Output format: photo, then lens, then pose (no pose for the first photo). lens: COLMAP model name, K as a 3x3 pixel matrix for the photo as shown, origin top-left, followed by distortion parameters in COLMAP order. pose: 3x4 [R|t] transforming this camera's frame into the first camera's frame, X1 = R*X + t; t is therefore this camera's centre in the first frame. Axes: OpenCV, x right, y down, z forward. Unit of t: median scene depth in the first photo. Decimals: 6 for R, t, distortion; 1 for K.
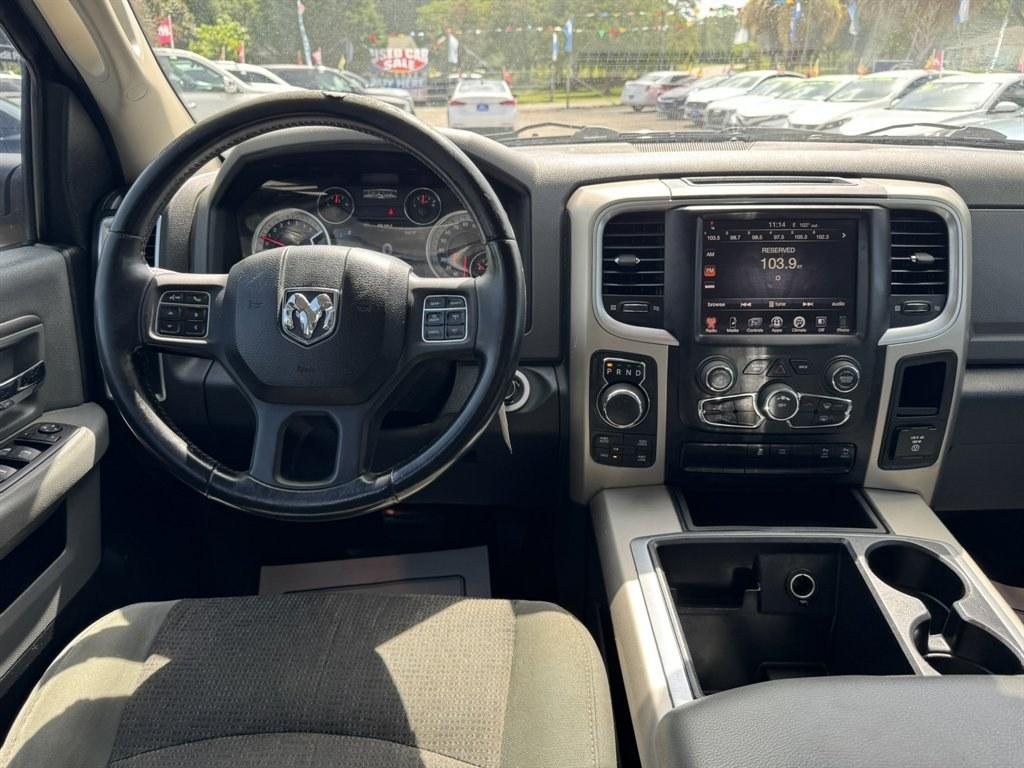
lens RADIAL K [[838.9, 0, 518.6], [0, 838.9, 388.1], [0, 0, 1]] dist [0.086163, -0.115892]
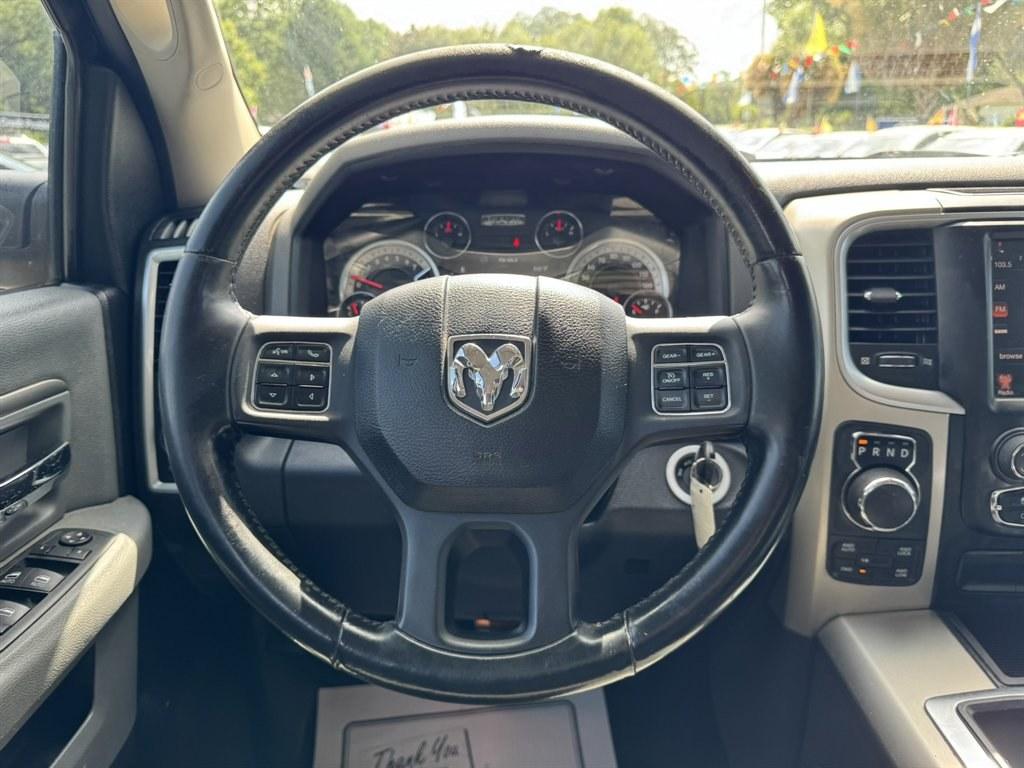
lens RADIAL K [[824.7, 0, 513.2], [0, 824.7, 377.9], [0, 0, 1]] dist [0.123392, -0.194888]
pose [[0.999970, -0.007744, 0.000921, -0.187448], [0.007792, 0.996762, -0.080035, -0.027292], [-0.000299, 0.080040, 0.996792, 0.295295]]
